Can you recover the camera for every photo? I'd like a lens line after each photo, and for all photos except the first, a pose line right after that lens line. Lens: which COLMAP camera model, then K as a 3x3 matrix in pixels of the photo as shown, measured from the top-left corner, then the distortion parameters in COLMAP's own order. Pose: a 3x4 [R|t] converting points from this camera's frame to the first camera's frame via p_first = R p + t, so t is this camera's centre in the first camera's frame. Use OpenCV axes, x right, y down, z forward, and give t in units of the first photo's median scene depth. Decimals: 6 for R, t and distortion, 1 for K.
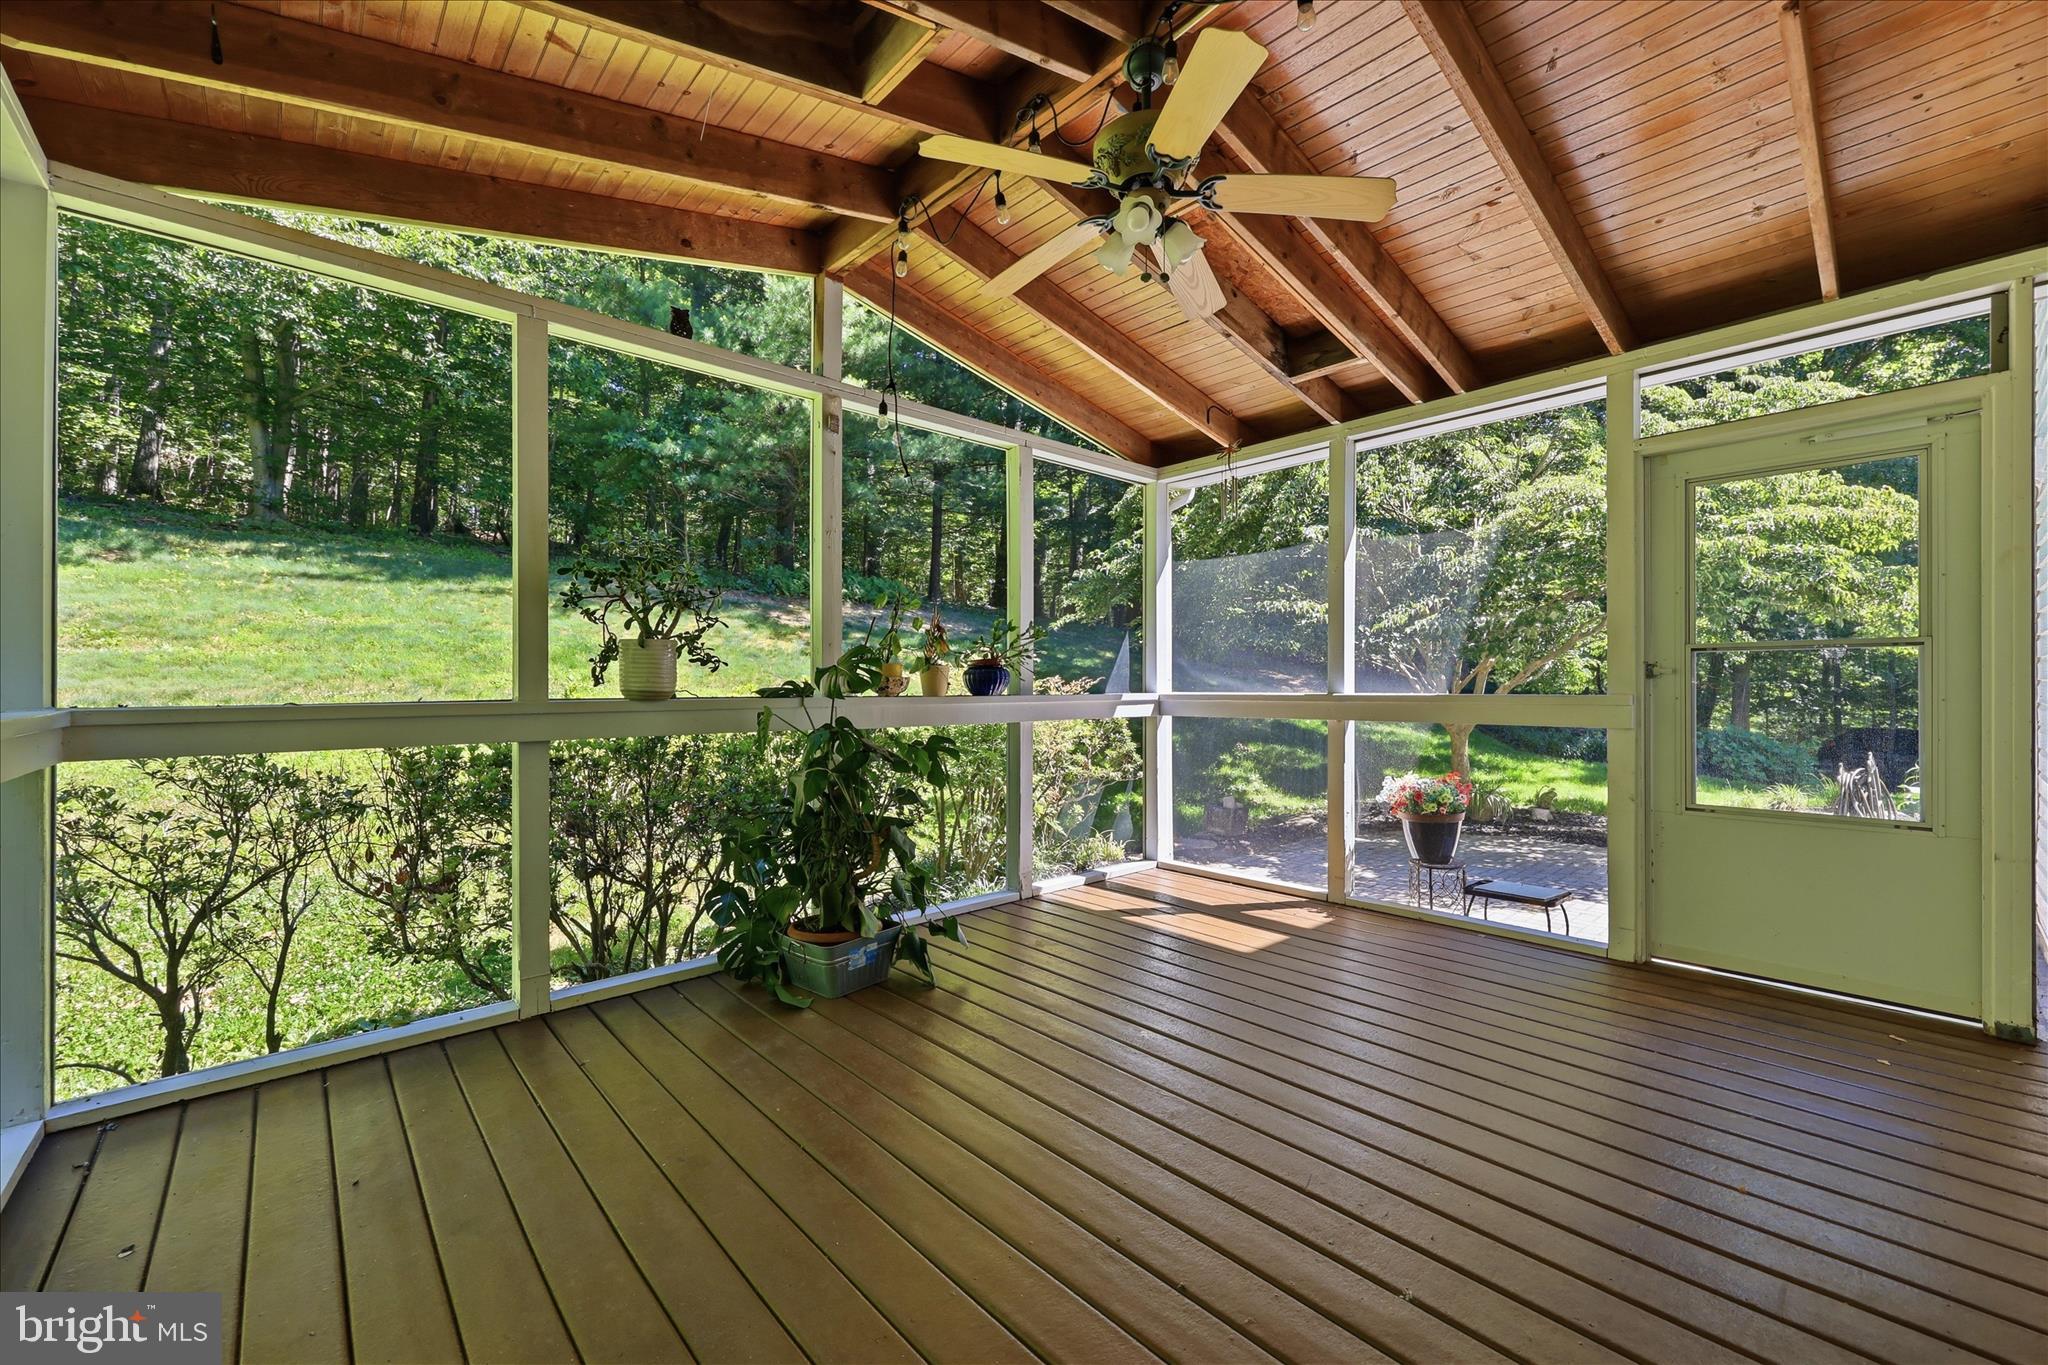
lens RADIAL K [[837.1, 0, 1024.0], [0, 837.1, 682.5], [0, 0, 1]] dist [0.000054, -0.000264]
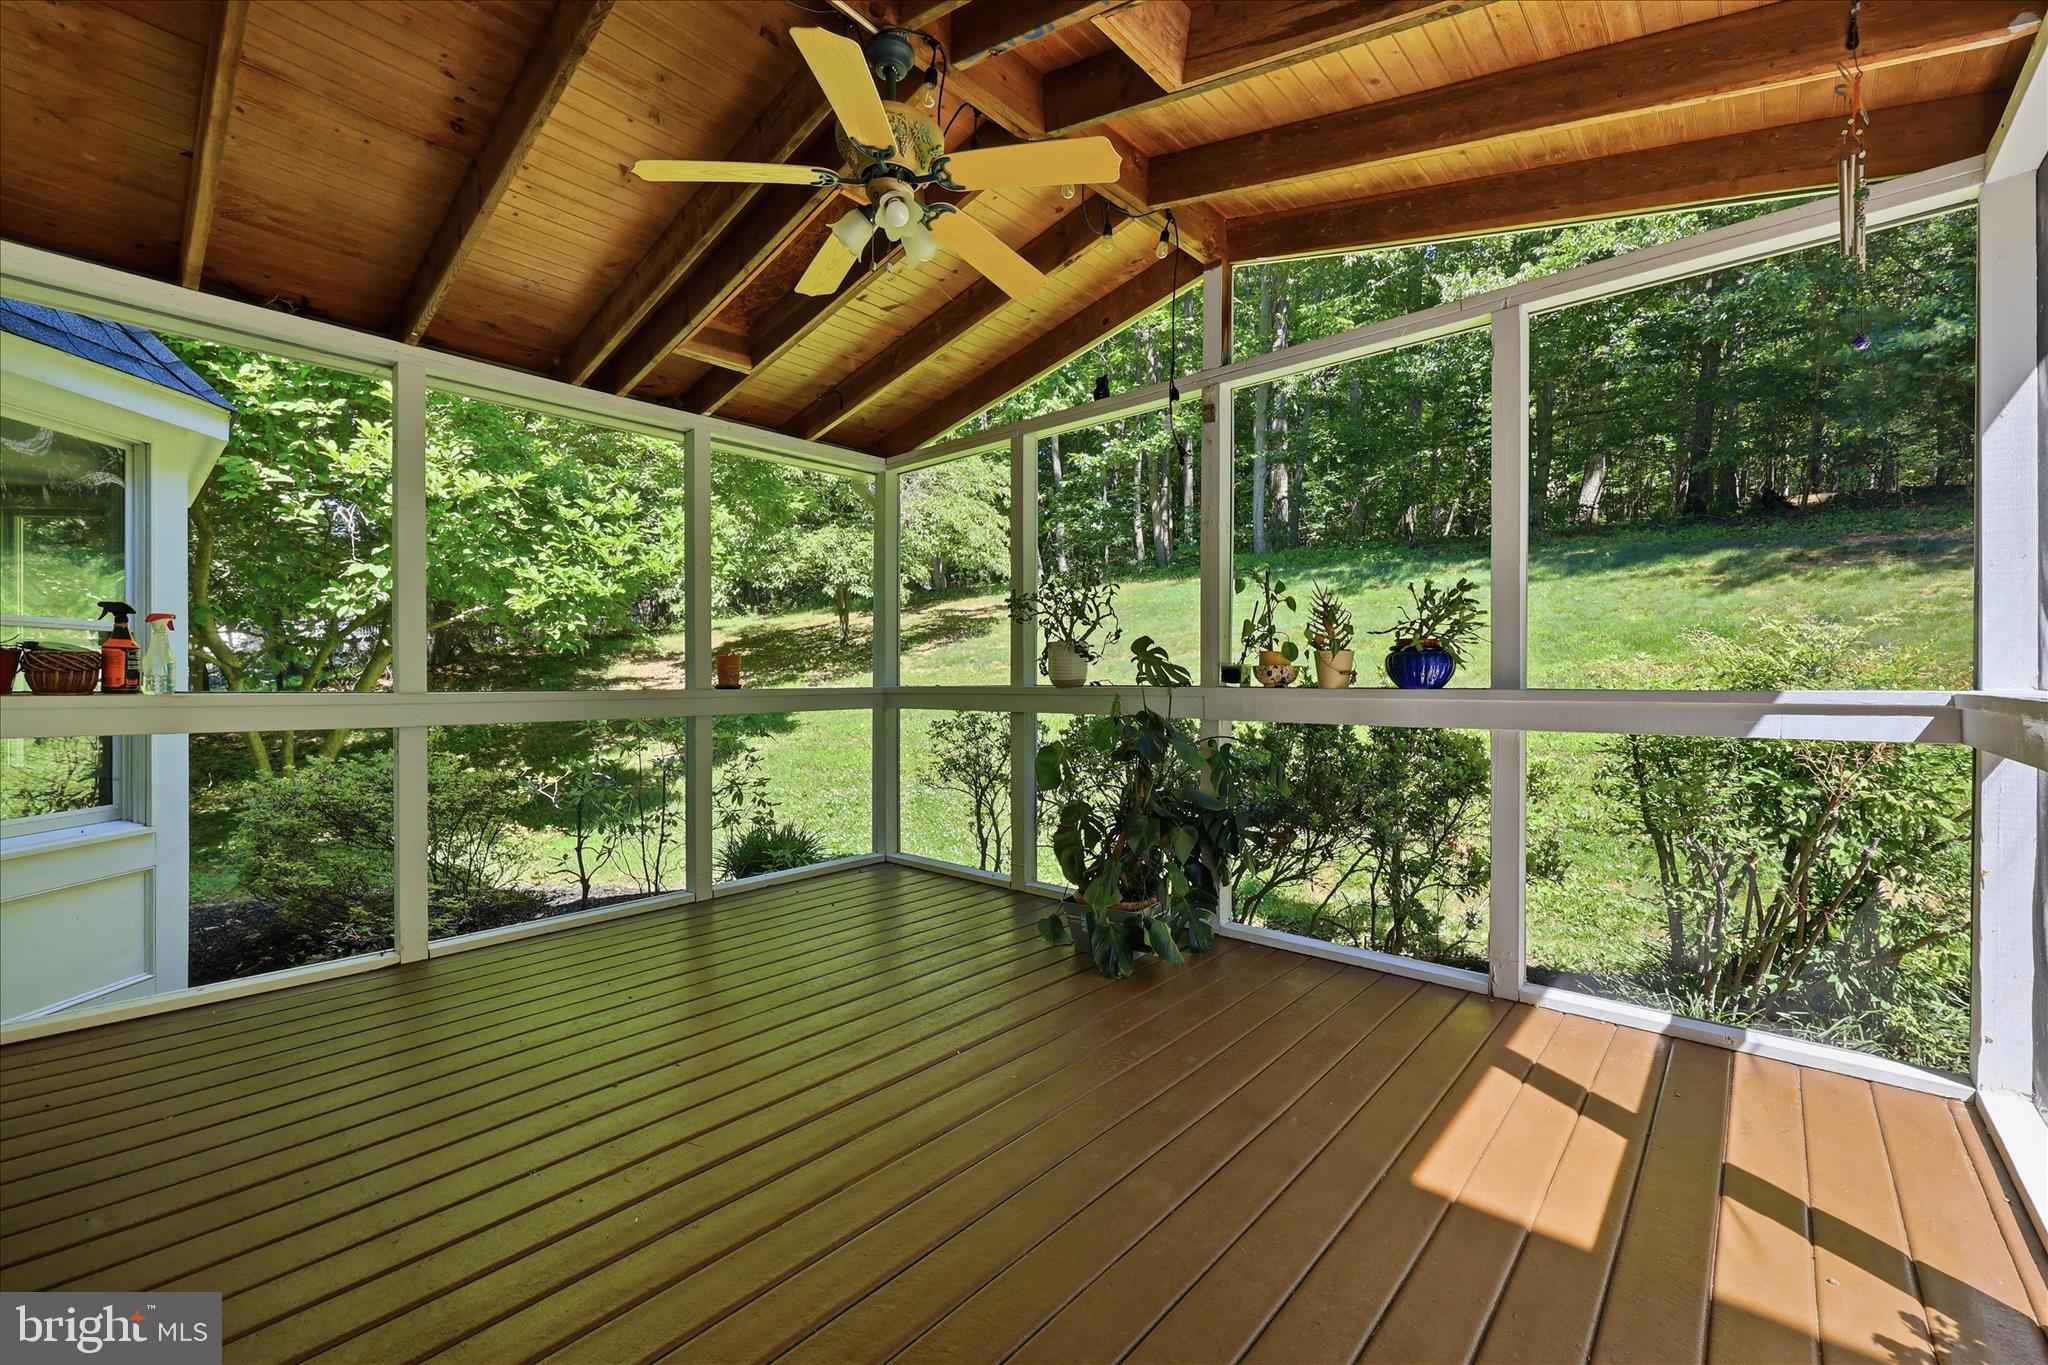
lens RADIAL K [[837.1, 0, 1024.0], [0, 837.1, 682.5], [0, 0, 1]] dist [0.000054, -0.000264]
pose [[0.100194, -0.000310, -0.994968, 0.653276], [0.008345, 0.999965, 0.000528, 0.007873], [0.994933, -0.008356, 0.100193, 0.607225]]
